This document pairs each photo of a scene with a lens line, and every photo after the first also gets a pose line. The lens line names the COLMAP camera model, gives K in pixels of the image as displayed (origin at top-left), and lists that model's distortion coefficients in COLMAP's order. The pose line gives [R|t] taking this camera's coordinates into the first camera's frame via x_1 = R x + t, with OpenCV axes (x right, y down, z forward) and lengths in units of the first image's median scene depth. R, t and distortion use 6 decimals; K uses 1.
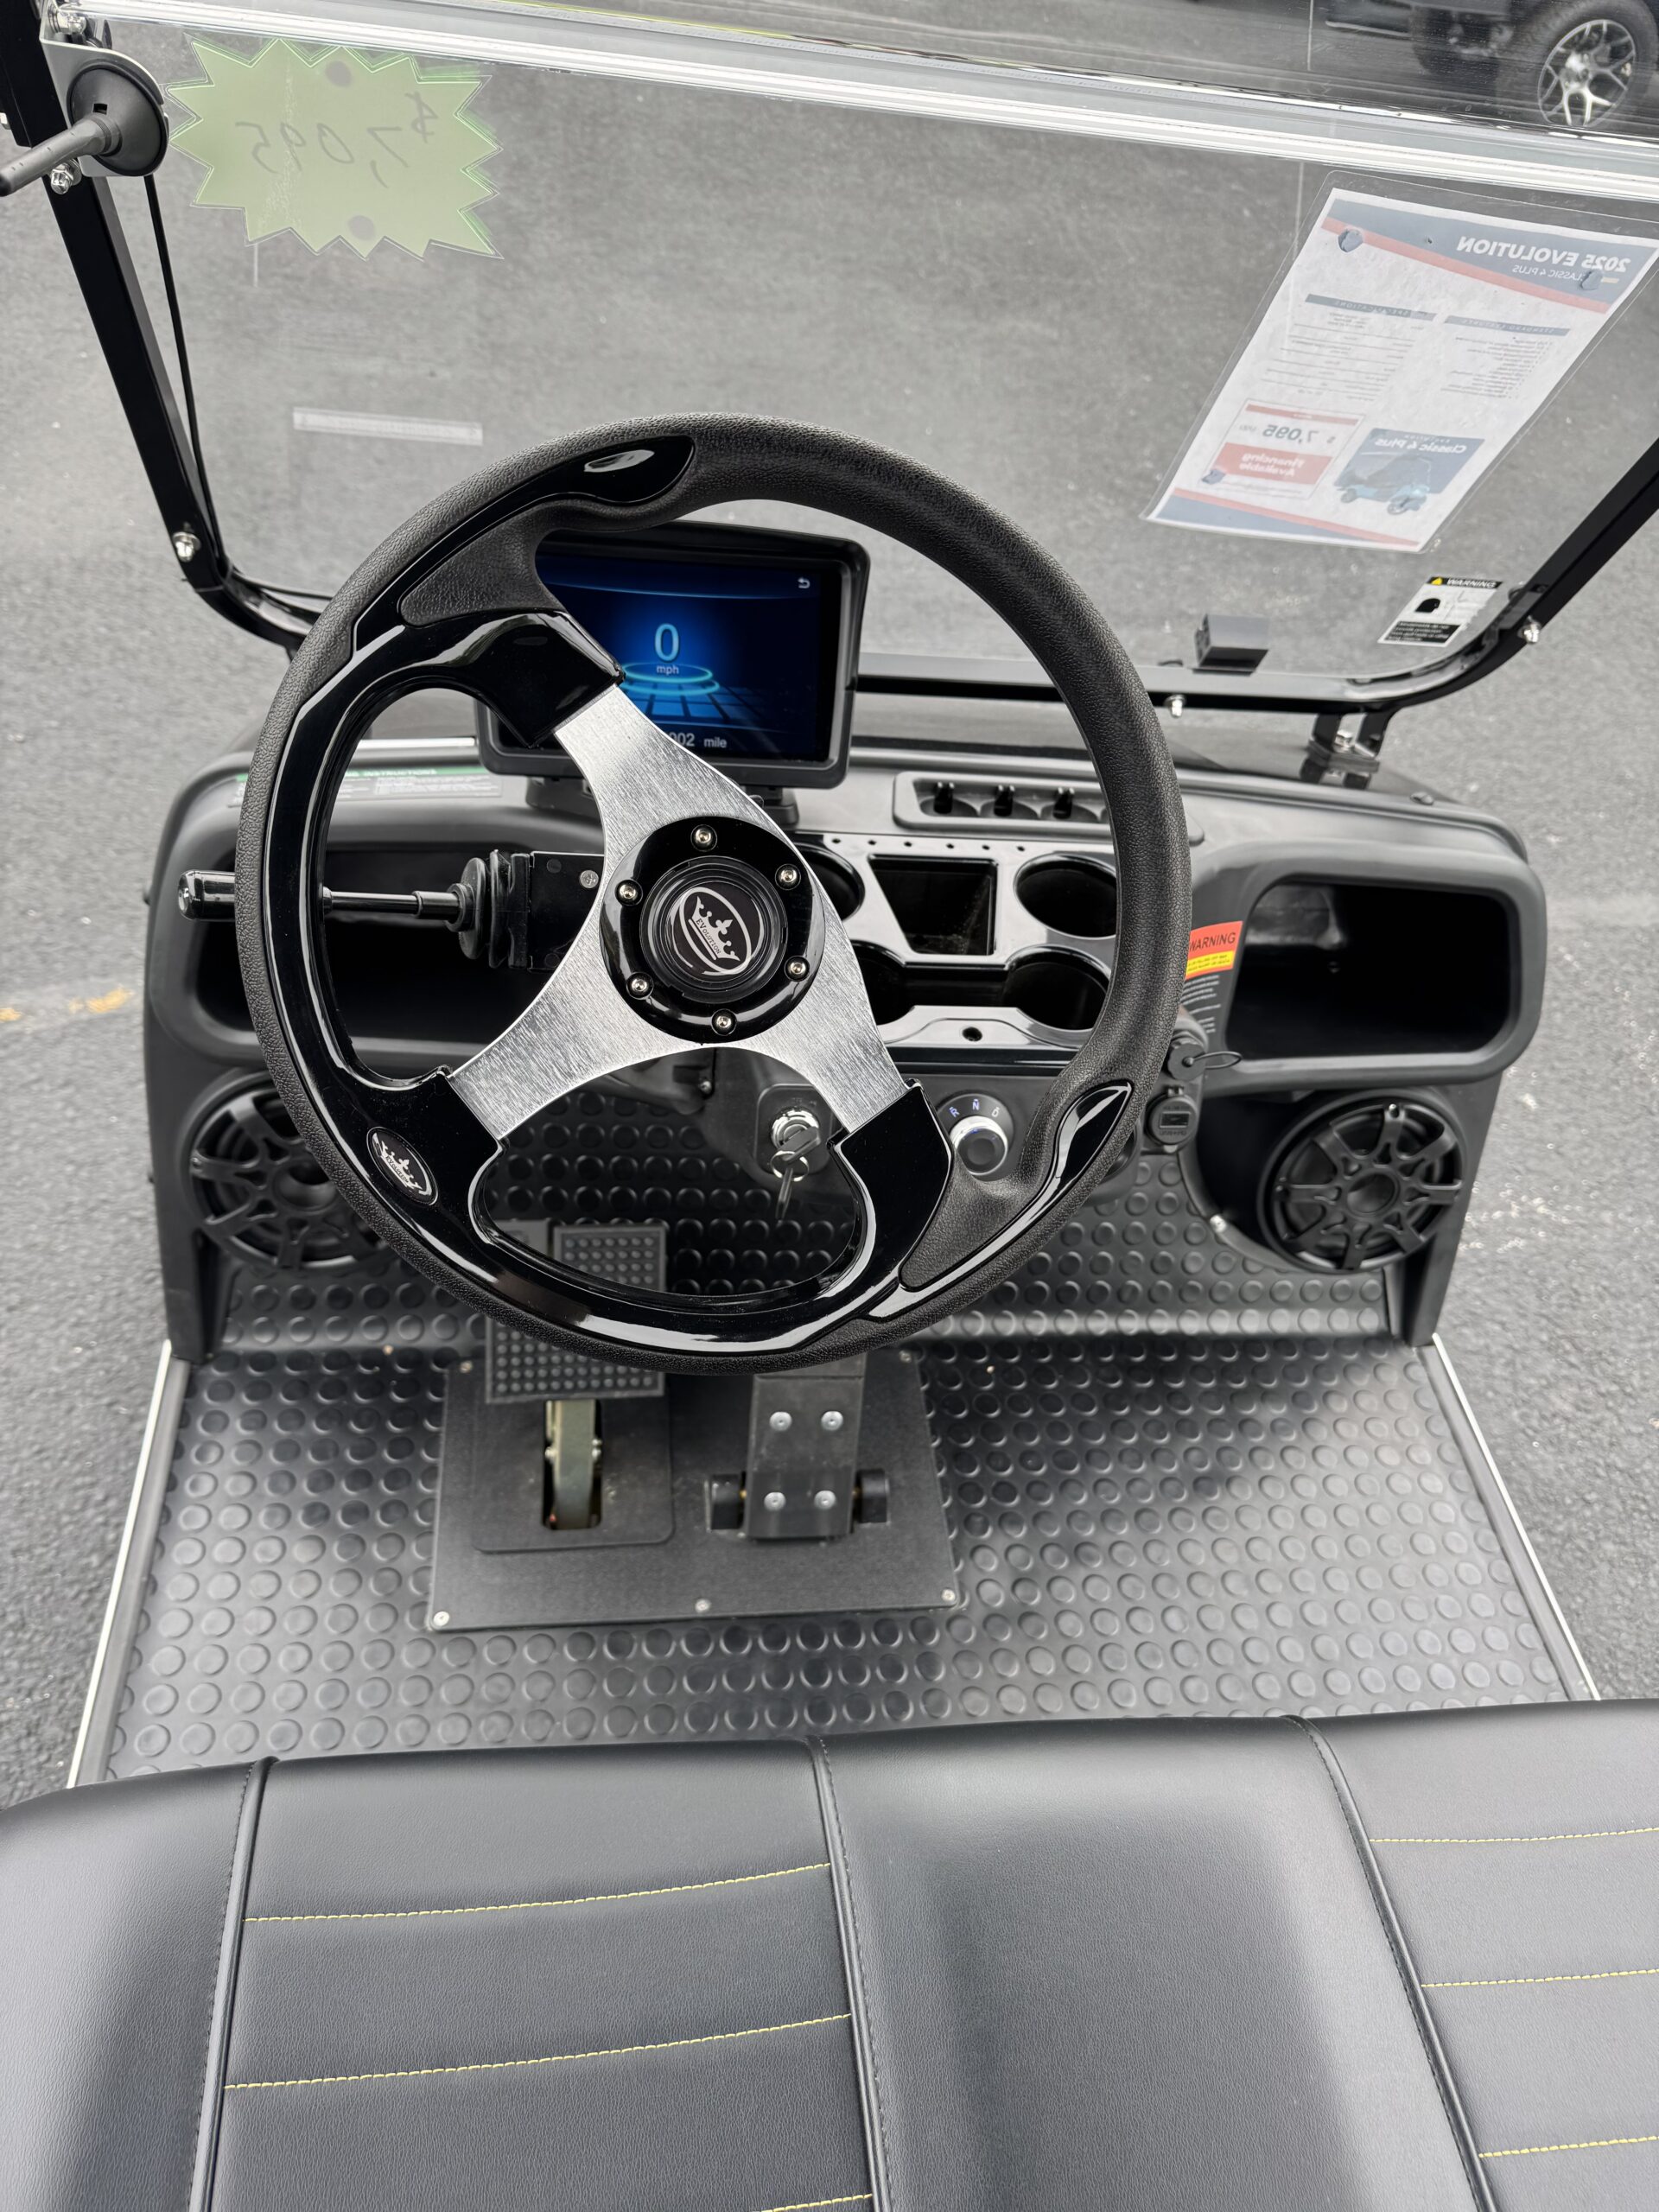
lens RADIAL K [[1583.0, 0, 829.5], [0, 1583.0, 1106.0], [0, 0, 1]] dist [0.056679, -0.032868]
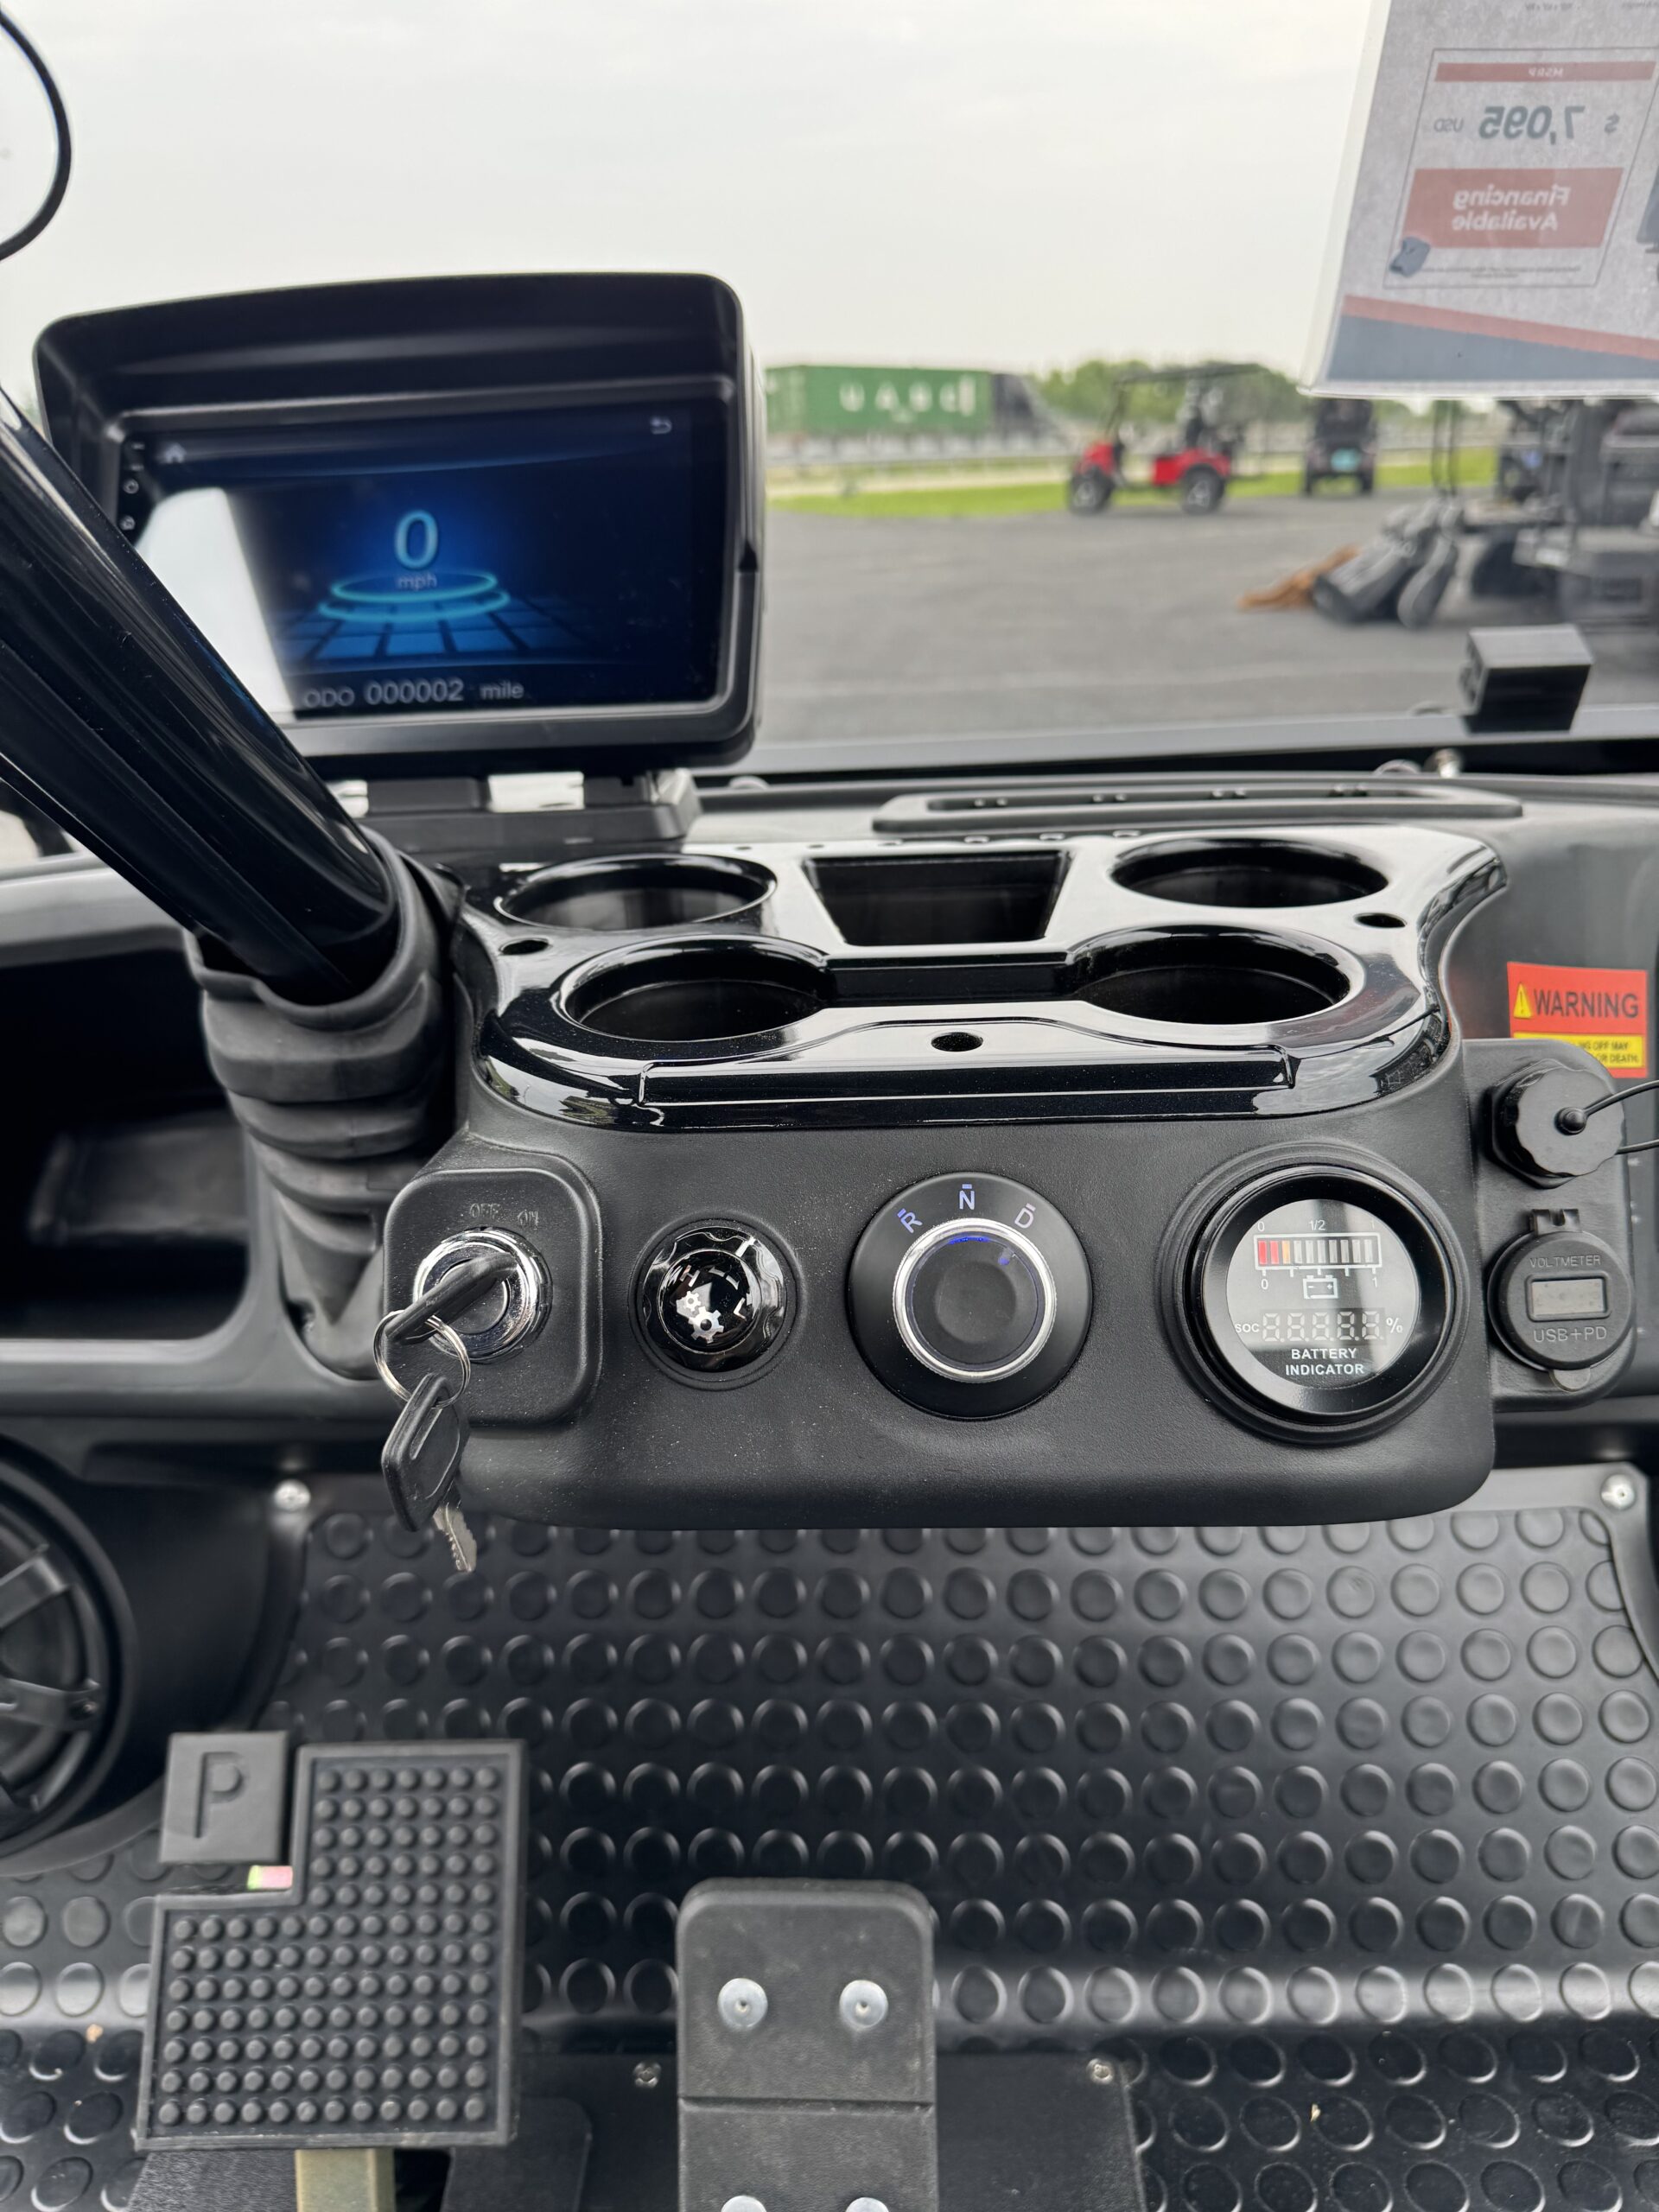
lens RADIAL K [[1546.9, 0, 875.2], [0, 1546.9, 1168.2], [0, 0, 1]] dist [-0.077567, 0.060865]
pose [[0.975193, -0.105278, -0.194717, 0.125474], [0.018467, 0.915285, -0.402383, 0.117588], [0.220584, 0.388806, 0.894524, 0.604864]]
